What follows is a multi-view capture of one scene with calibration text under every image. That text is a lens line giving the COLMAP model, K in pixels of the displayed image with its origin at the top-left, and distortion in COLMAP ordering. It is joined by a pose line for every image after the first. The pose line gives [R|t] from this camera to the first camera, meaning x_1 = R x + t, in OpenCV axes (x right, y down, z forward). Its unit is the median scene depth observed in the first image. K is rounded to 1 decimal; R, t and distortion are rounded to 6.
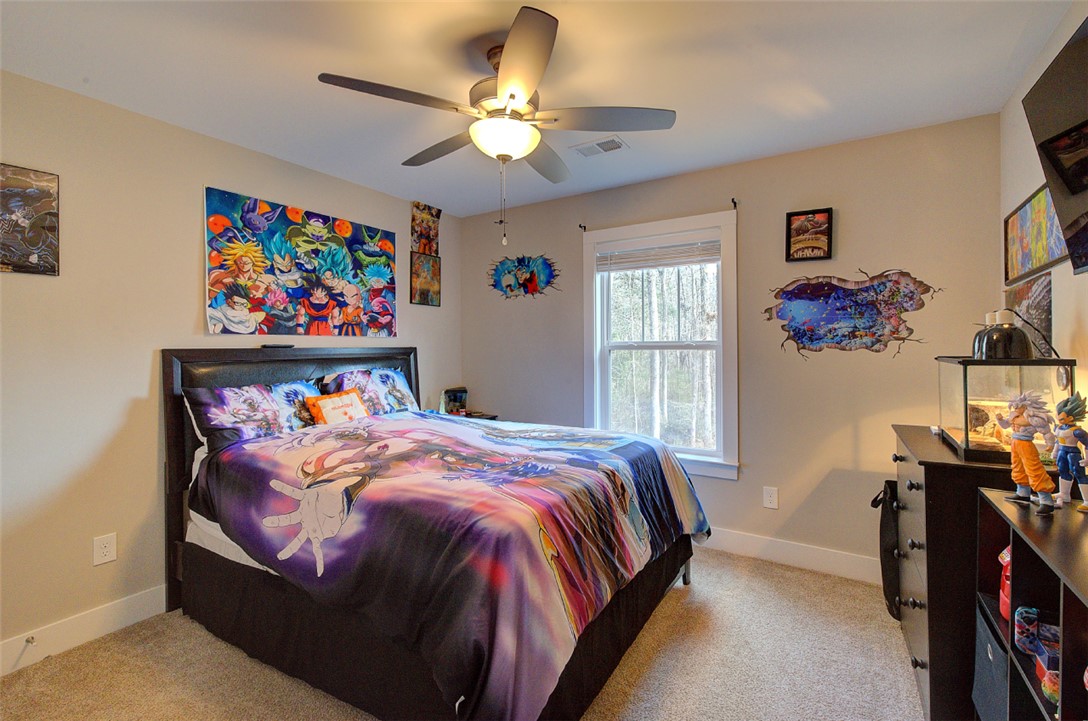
lens RADIAL K [[466.1, 0, 549.1], [0, 466.1, 350.2], [0, 0, 1]] dist [0.003247, 0.000832]
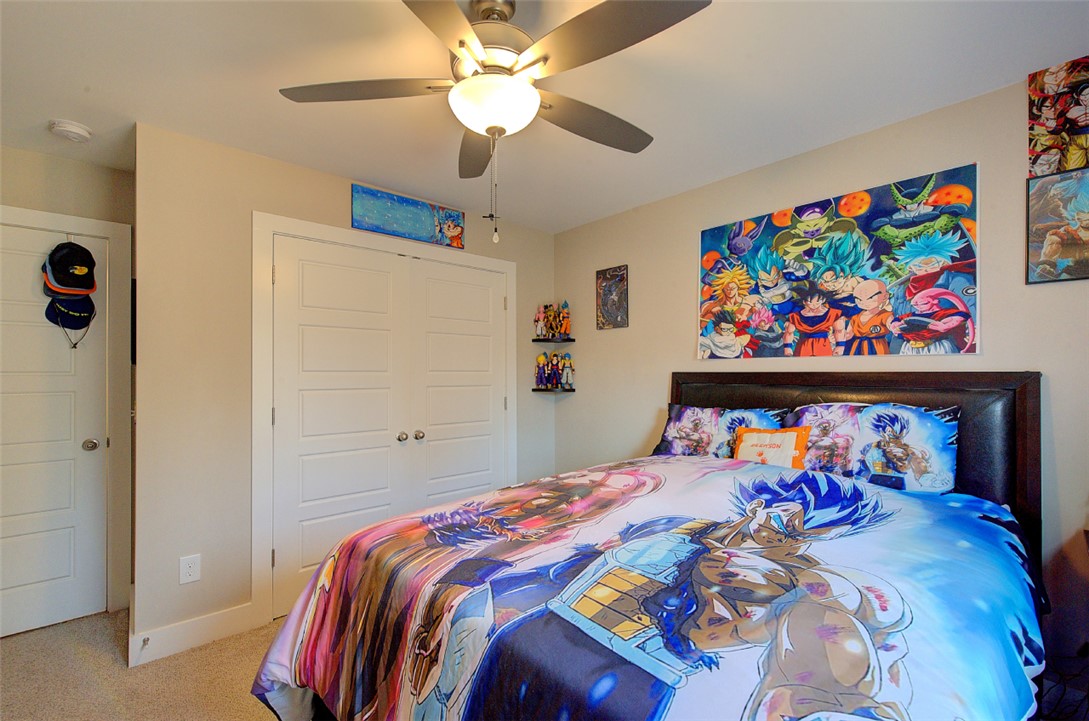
lens RADIAL K [[466.5, 0, 549.4], [0, 466.5, 370.9], [0, 0, 1]] dist [0.003247, 0.000832]
pose [[-0.256220, 0.007569, -0.966589, 0.396907], [-0.002083, 0.999963, 0.008383, -0.013062], [0.966616, 0.004161, -0.256194, 0.784382]]
